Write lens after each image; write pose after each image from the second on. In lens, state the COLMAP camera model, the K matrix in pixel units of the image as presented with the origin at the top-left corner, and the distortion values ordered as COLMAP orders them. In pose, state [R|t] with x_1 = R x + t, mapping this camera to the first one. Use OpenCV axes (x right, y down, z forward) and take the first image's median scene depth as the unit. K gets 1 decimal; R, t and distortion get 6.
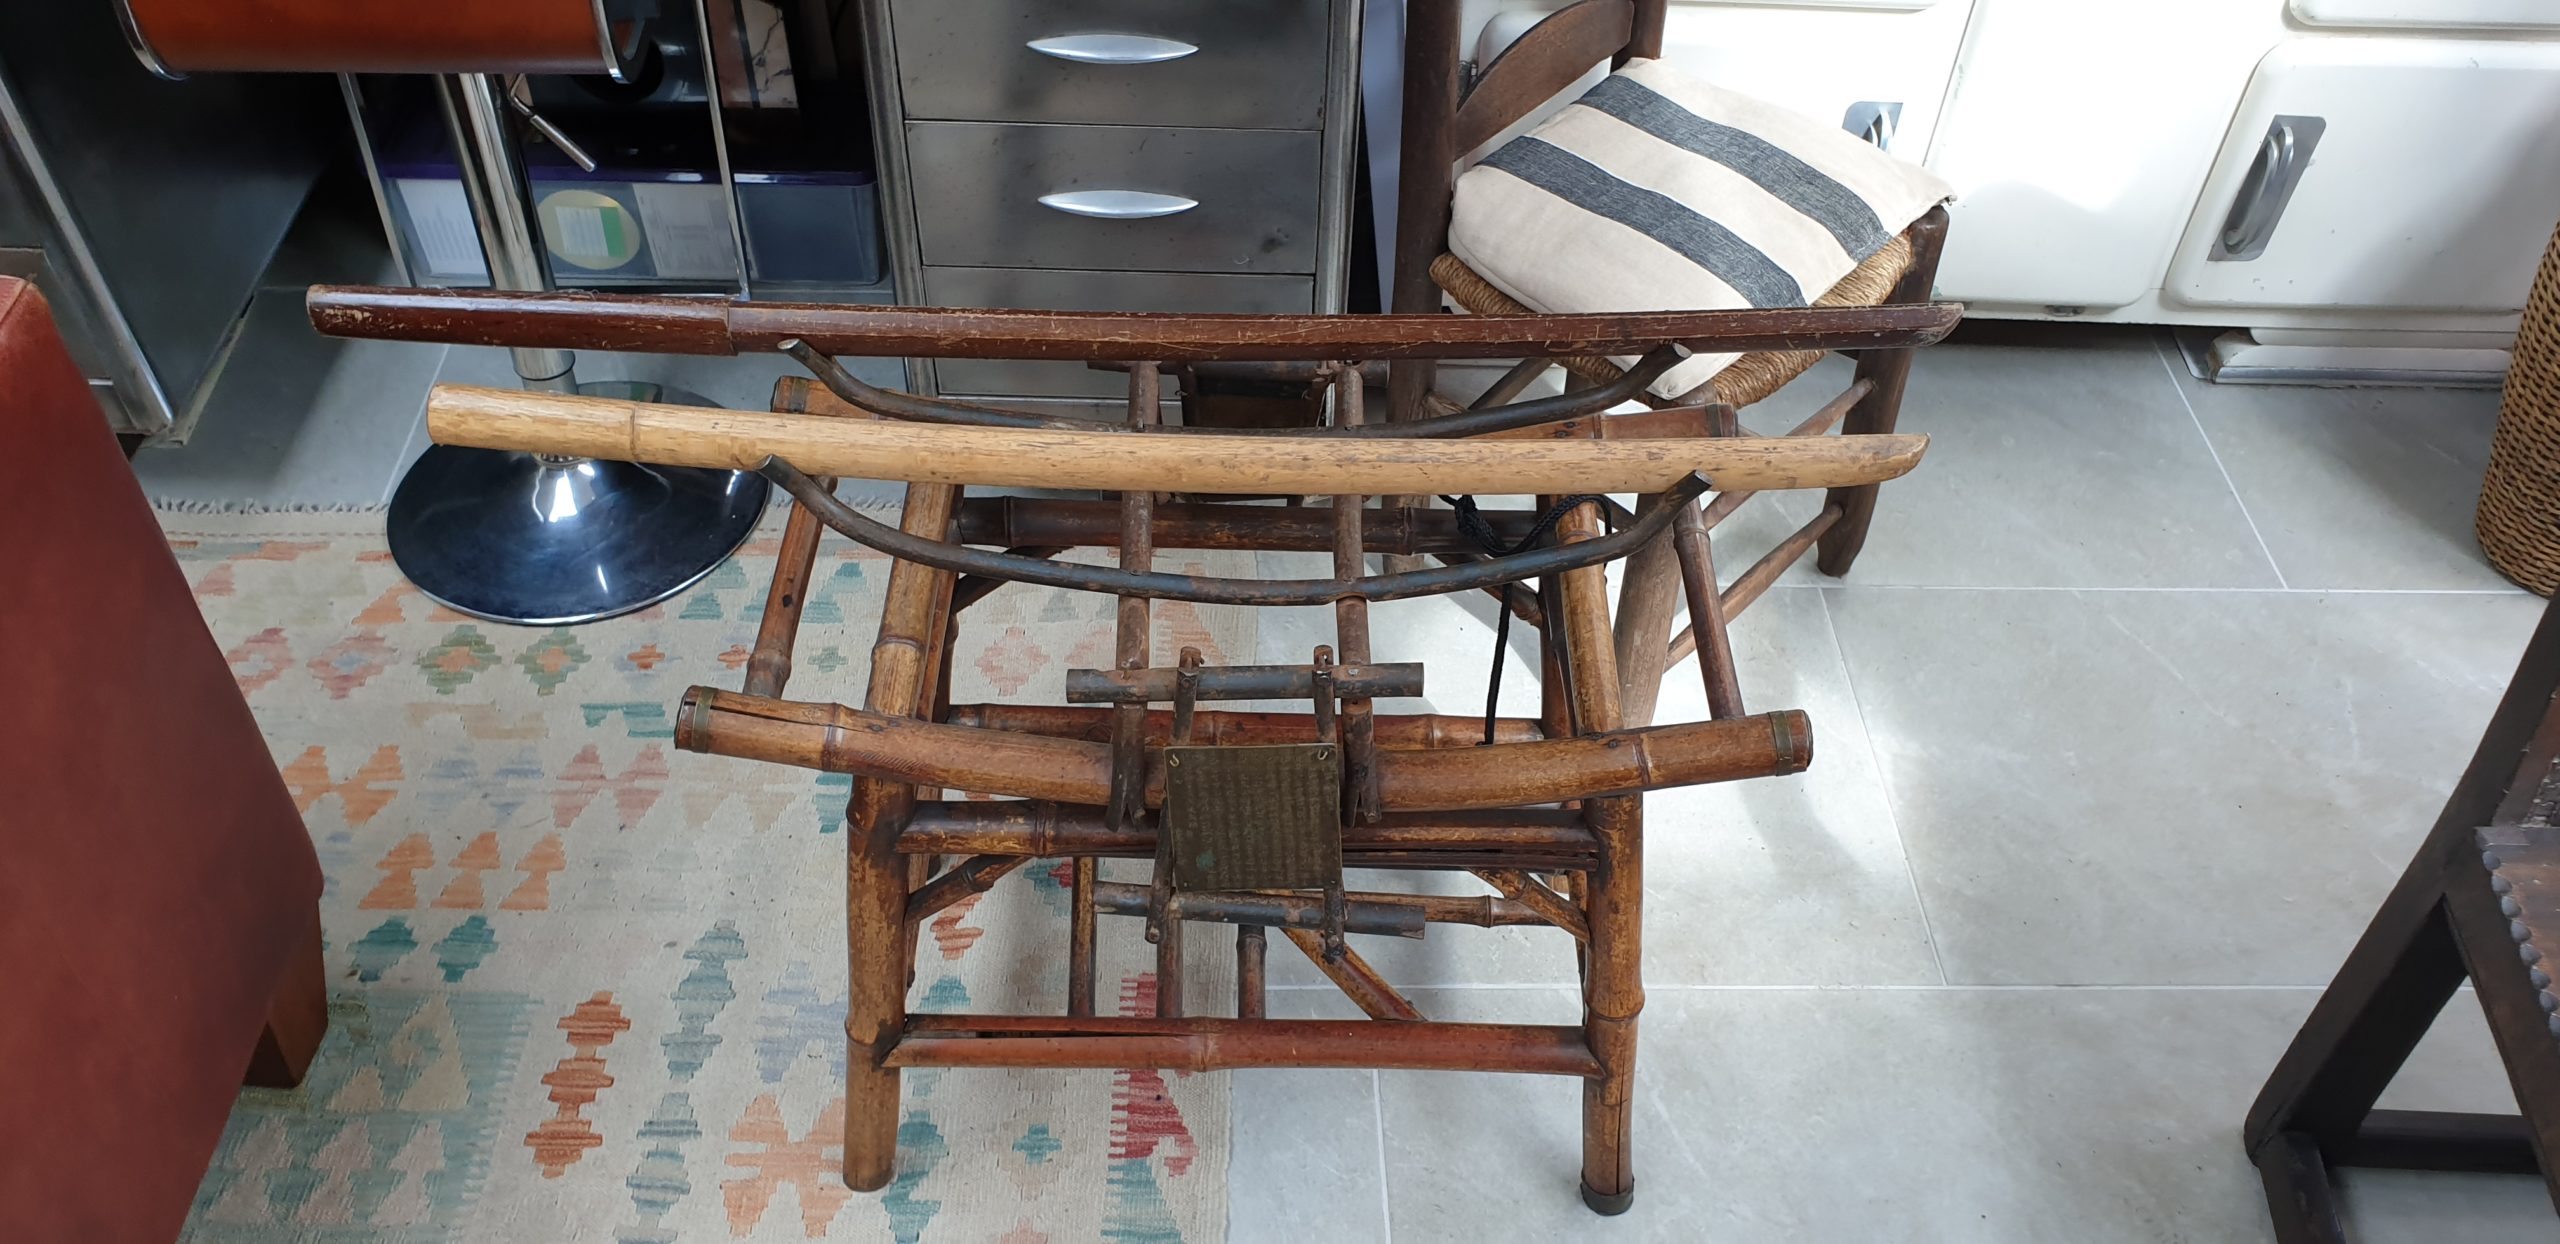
lens RADIAL K [[1970.2, 0, 1237.5], [0, 1970.2, 646.2], [0, 0, 1]] dist [-0.010201, 0.050636]
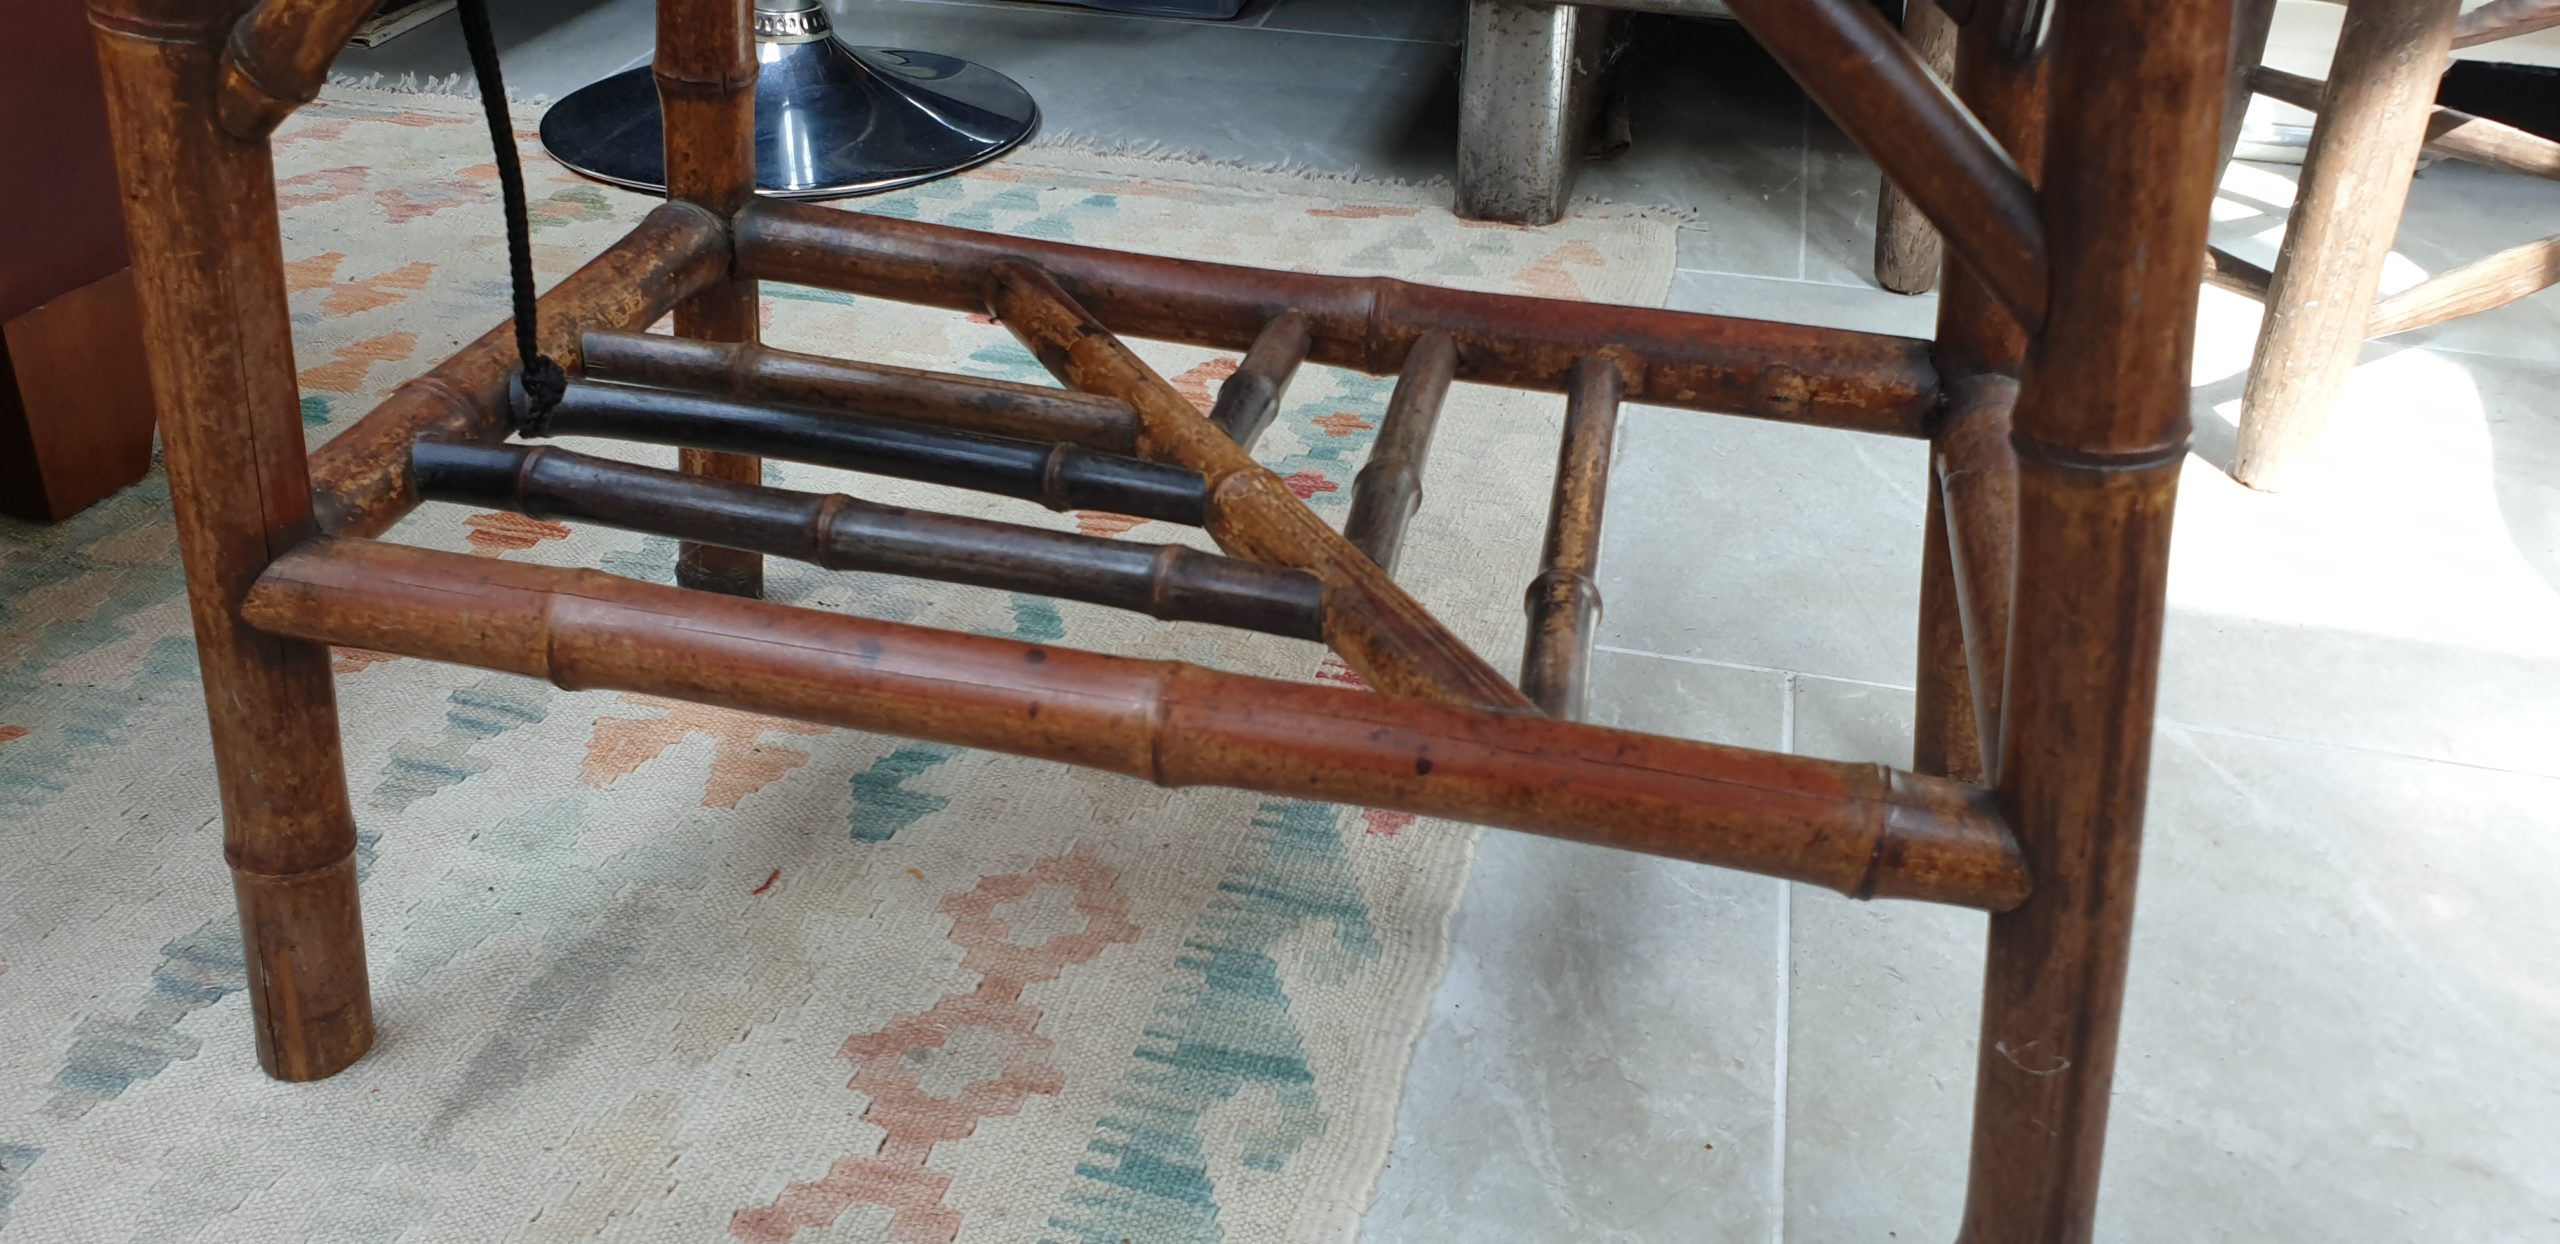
lens RADIAL K [[1970.2, 0, 1268.9], [0, 1970.2, 625.3], [0, 0, 1]] dist [-0.010201, 0.050636]
pose [[0.969091, 0.135864, -0.205921, 0.037811], [-0.179504, 0.960913, -0.210770, 0.312438], [0.169236, 0.241219, 0.955601, 0.453476]]
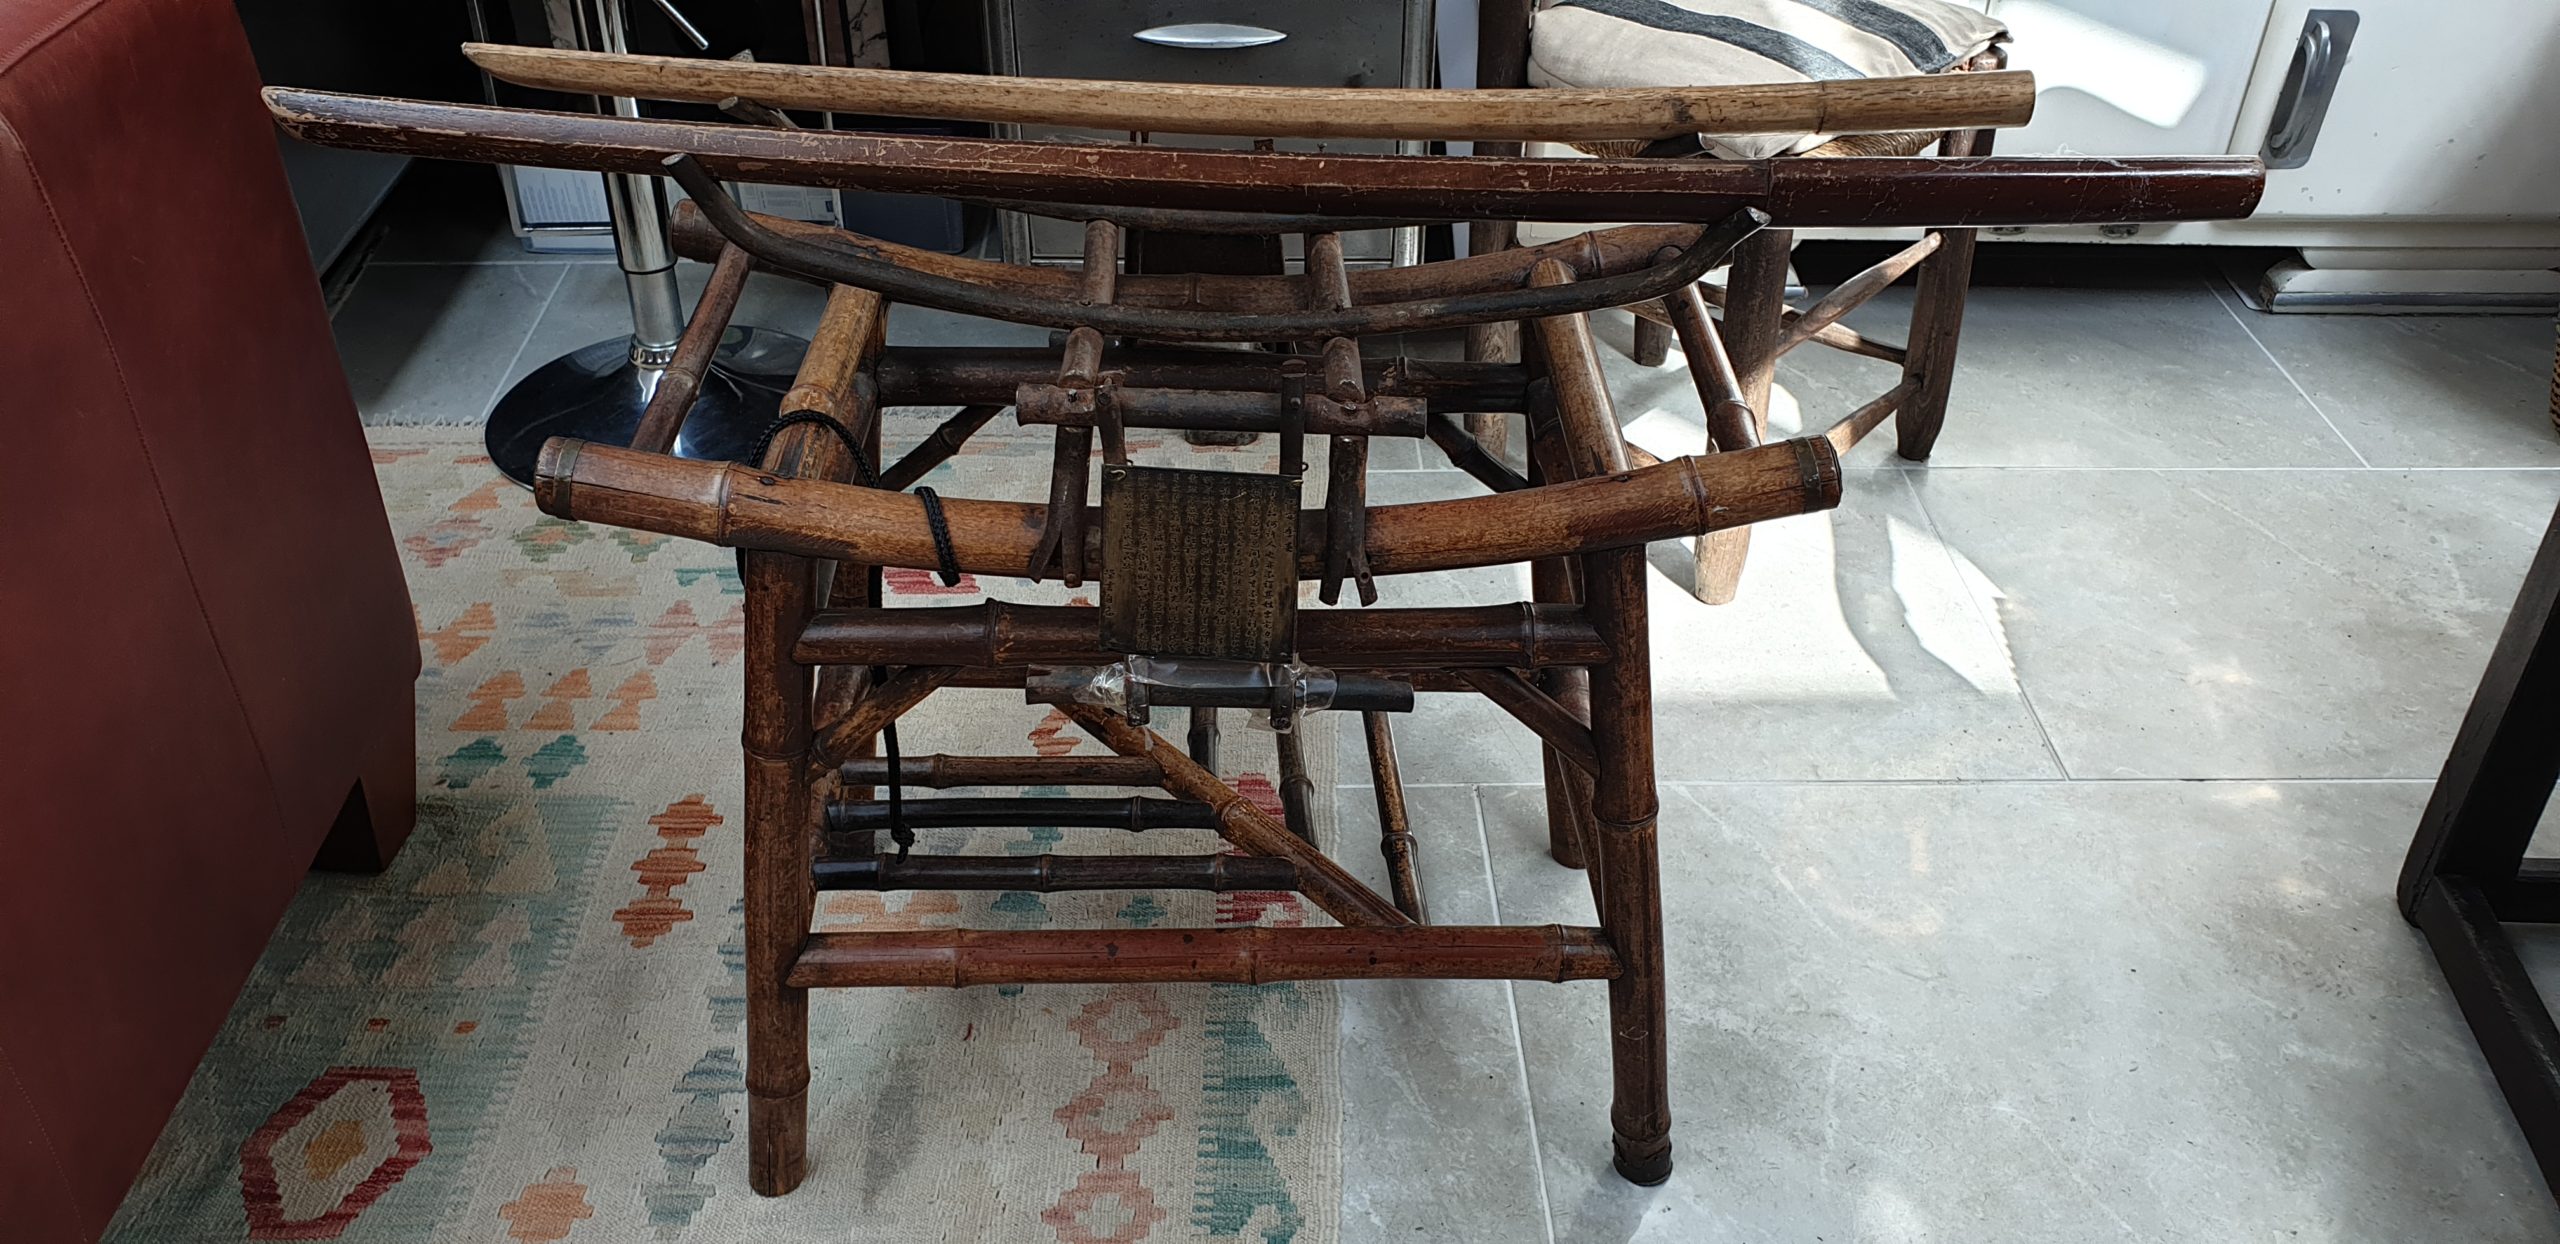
lens RADIAL K [[1970.2, 0, 1241.1], [0, 1970.2, 595.8], [0, 0, 1]] dist [-0.010201, 0.050636]
pose [[0.999882, -0.011430, -0.010311, -0.039441], [0.009488, 0.985071, -0.171887, 0.254262], [0.012122, 0.171769, 0.985063, 0.020350]]
